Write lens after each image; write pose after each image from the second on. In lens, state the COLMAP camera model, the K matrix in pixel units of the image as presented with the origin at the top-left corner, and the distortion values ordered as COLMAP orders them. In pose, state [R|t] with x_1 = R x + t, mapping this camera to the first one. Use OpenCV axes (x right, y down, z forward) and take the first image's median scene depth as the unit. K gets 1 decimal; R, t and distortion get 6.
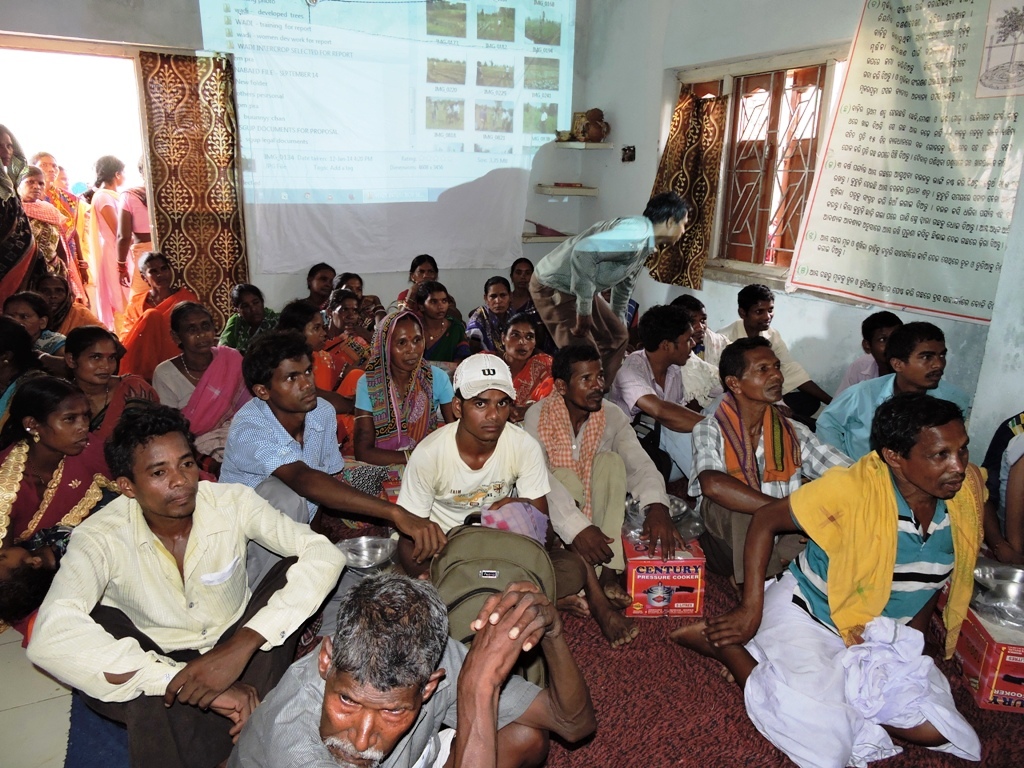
lens RADIAL K [[730.1, 0, 512.0], [0, 730.1, 384.0], [0, 0, 1]] dist [-0.002400, -0.005864]
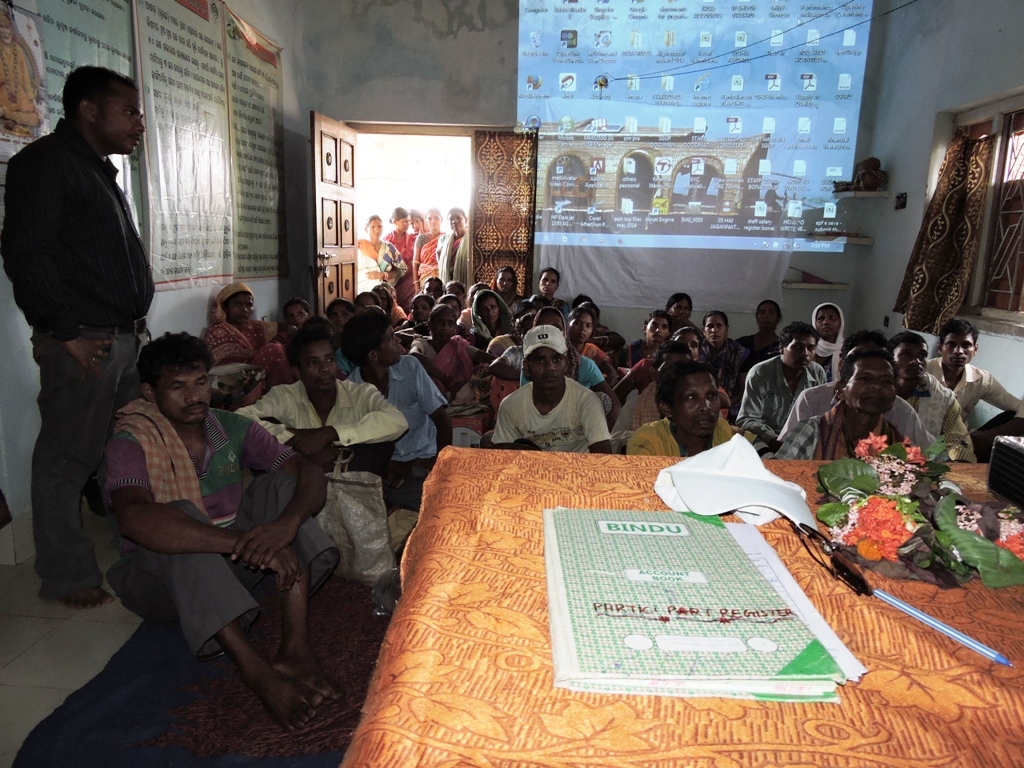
lens RADIAL K [[730.1, 0, 512.0], [0, 730.1, 384.0], [0, 0, 1]] dist [-0.002400, -0.005864]
pose [[0.861608, 0.103386, -0.496934, 0.249102], [-0.151779, 0.986719, -0.057876, 0.067792], [0.484351, 0.125290, 0.865856, -0.069010]]
